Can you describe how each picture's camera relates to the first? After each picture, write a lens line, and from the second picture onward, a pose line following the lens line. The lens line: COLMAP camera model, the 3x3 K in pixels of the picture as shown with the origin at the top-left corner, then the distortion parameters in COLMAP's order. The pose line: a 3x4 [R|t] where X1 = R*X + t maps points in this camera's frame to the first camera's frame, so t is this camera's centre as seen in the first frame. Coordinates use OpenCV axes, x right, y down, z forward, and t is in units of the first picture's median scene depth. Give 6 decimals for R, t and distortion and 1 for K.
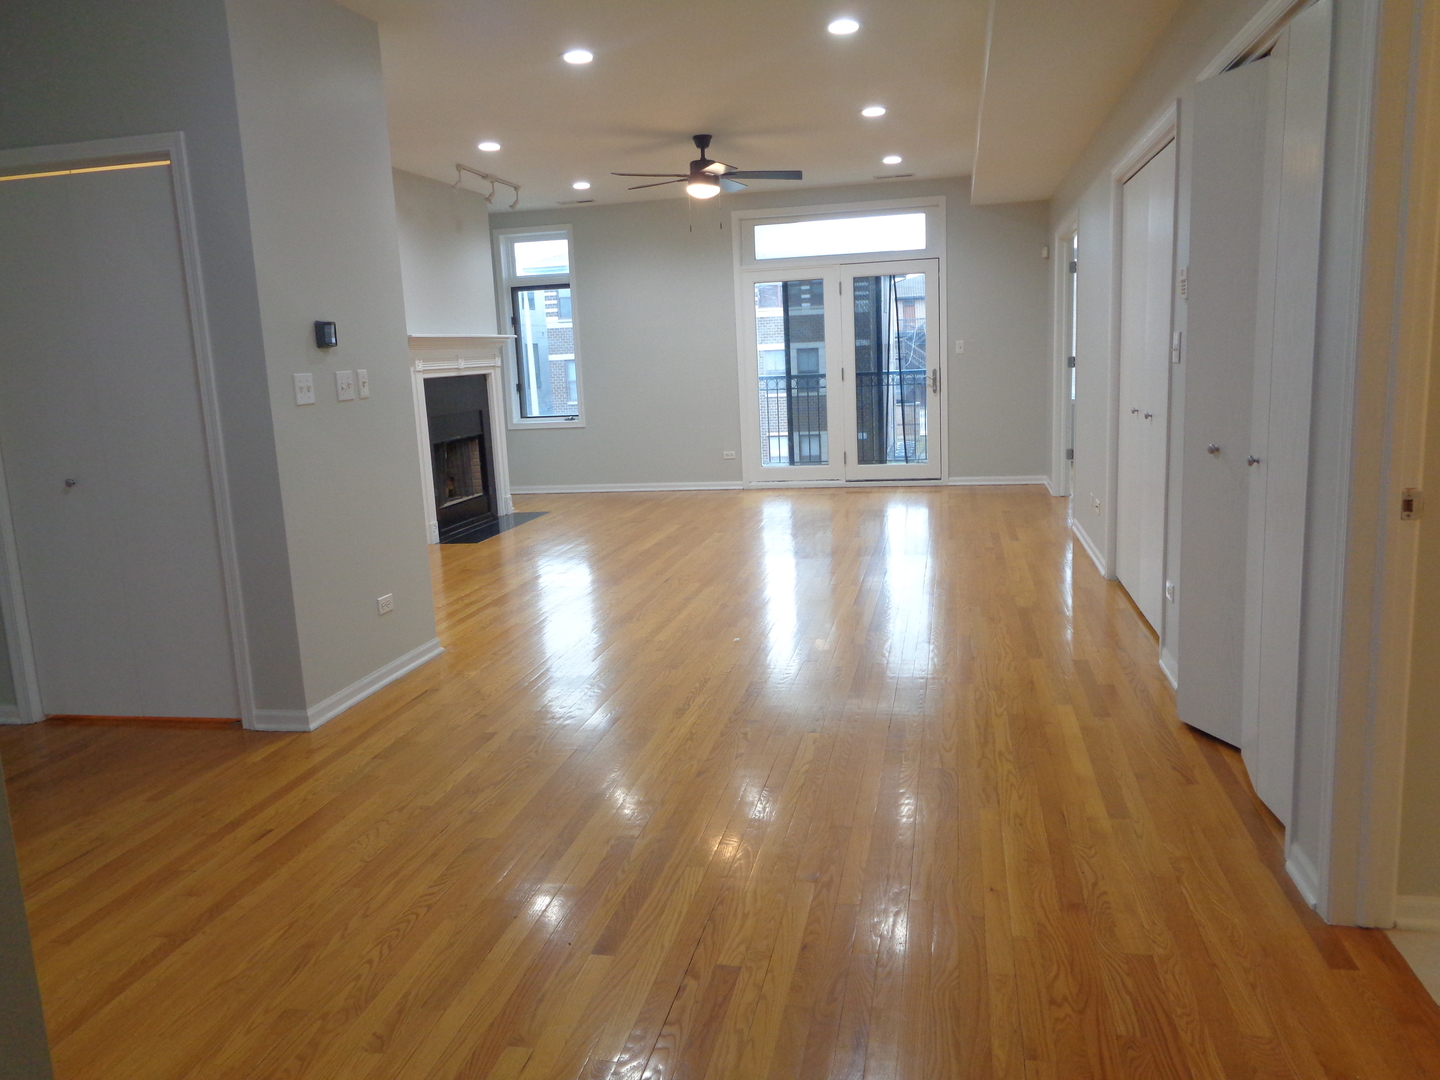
lens RADIAL K [[1076.0, 0, 723.9], [0, 1076.0, 541.4], [0, 0, 1]] dist [-0.002106, 0.011569]
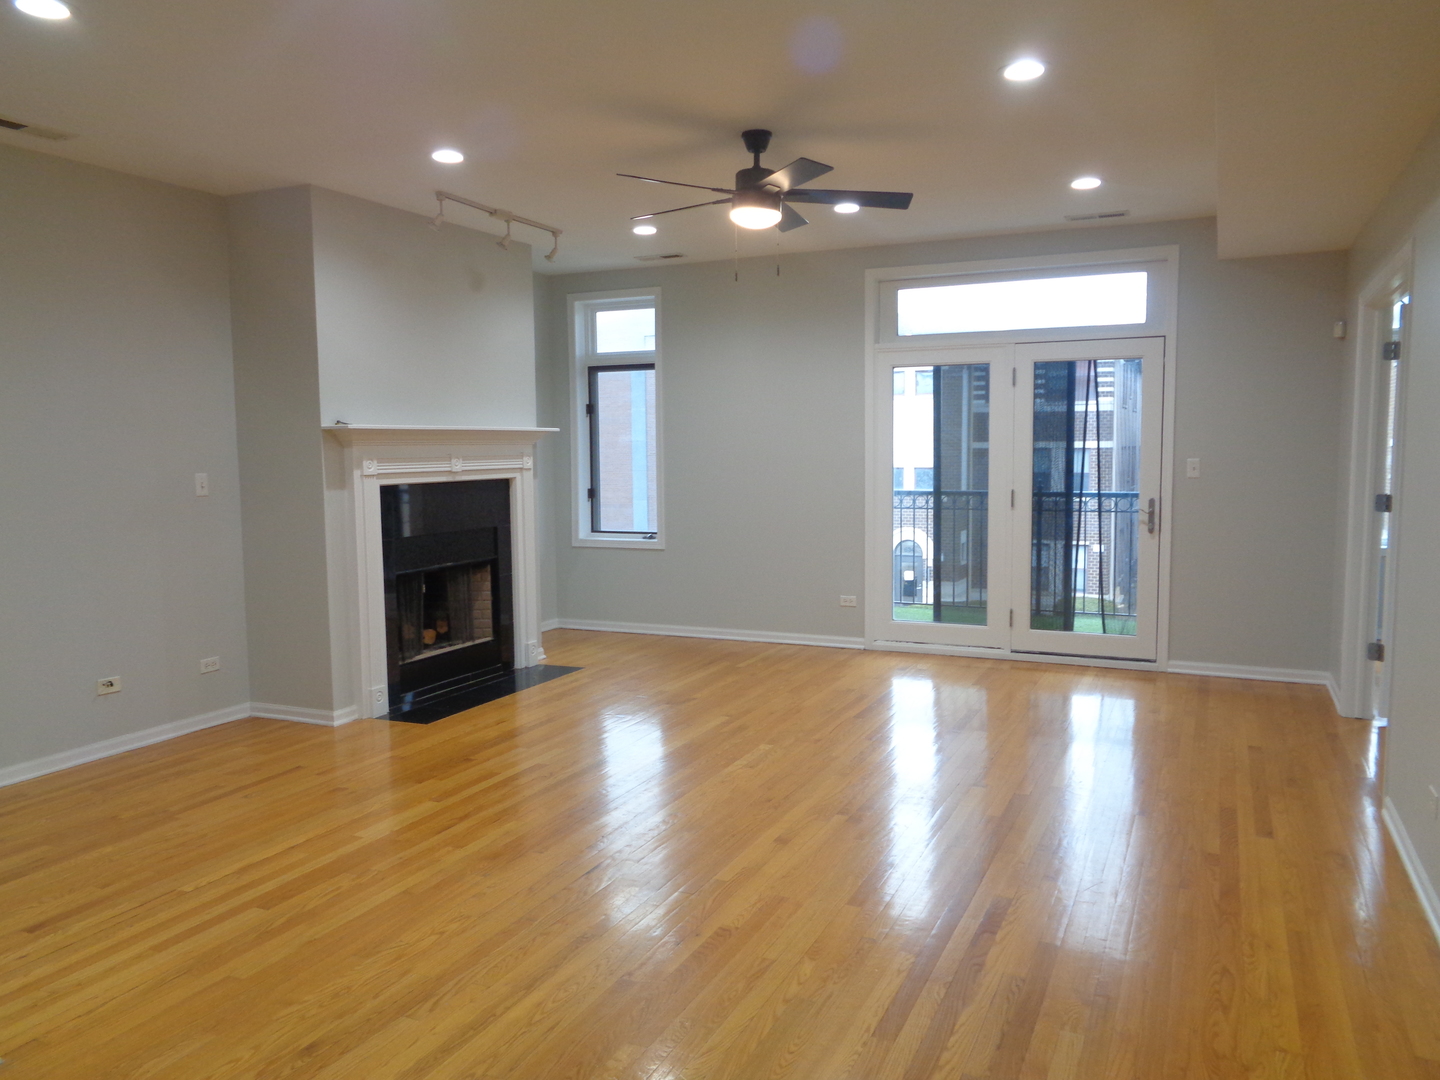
lens RADIAL K [[1076.0, 0, 720.8], [0, 1076.0, 542.6], [0, 0, 1]] dist [-0.002106, 0.011569]
pose [[0.974135, 0.056416, -0.218809, 0.081877], [-0.073777, 0.994673, -0.071994, -0.064145], [0.213582, 0.086275, 0.973108, 0.289766]]
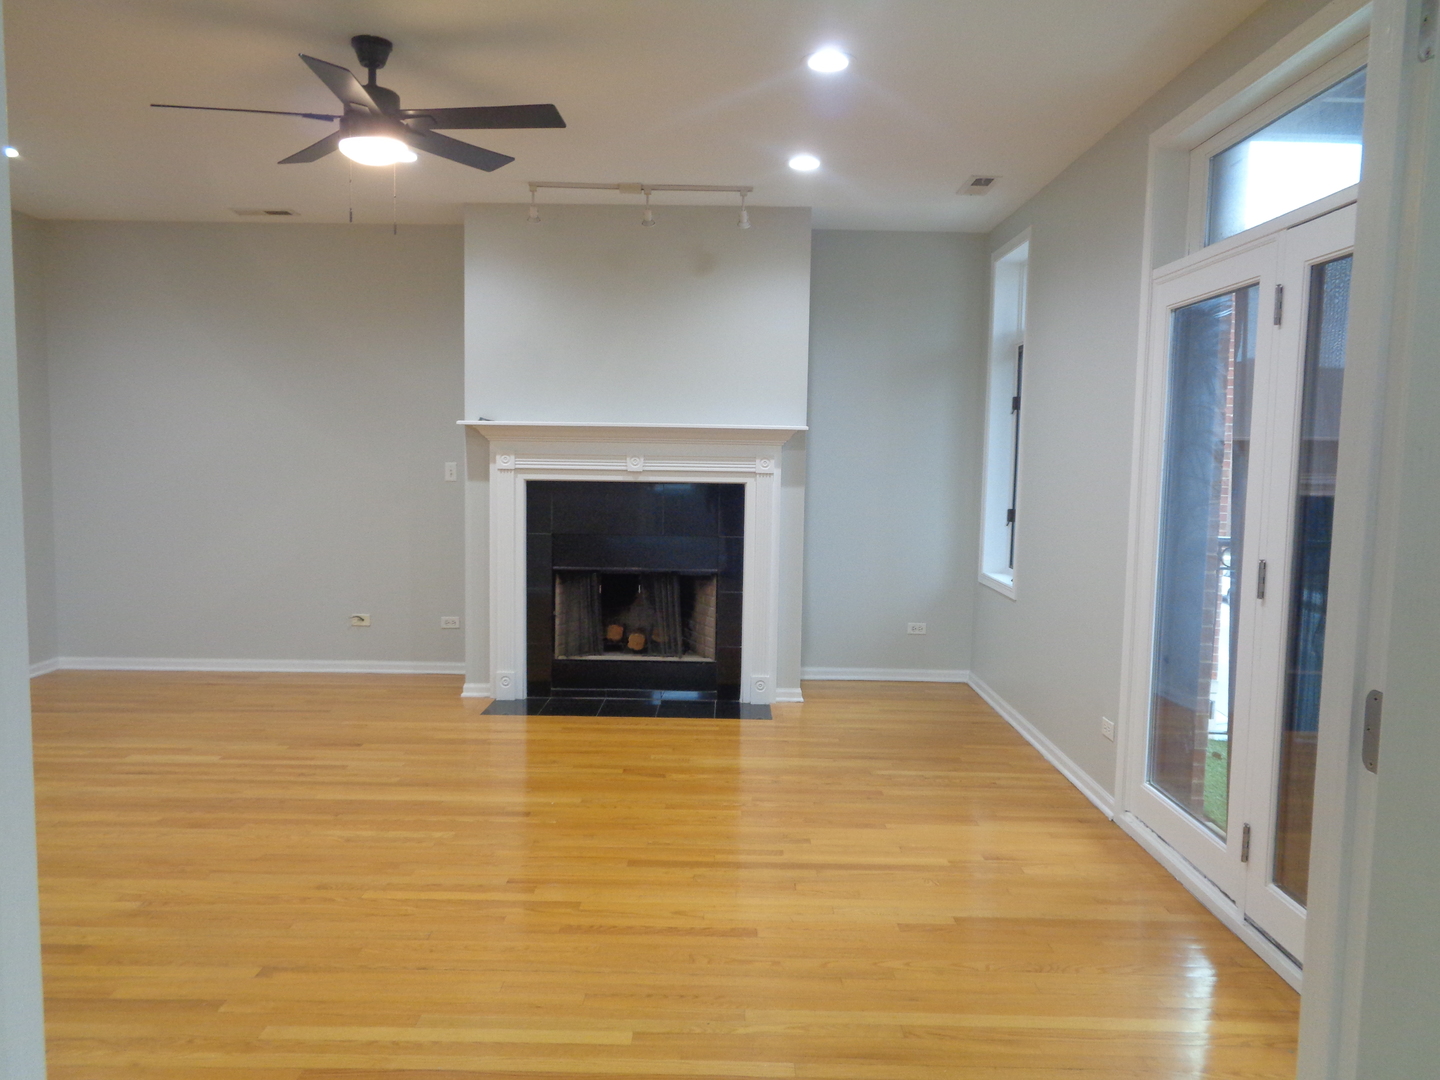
lens RADIAL K [[1076.0, 0, 717.9], [0, 1076.0, 537.3], [0, 0, 1]] dist [-0.002106, 0.011569]
pose [[0.197623, 0.128761, -0.971785, 0.384830], [-0.195209, 0.976650, 0.089707, -0.167435], [0.960645, 0.171973, 0.218144, 0.793679]]
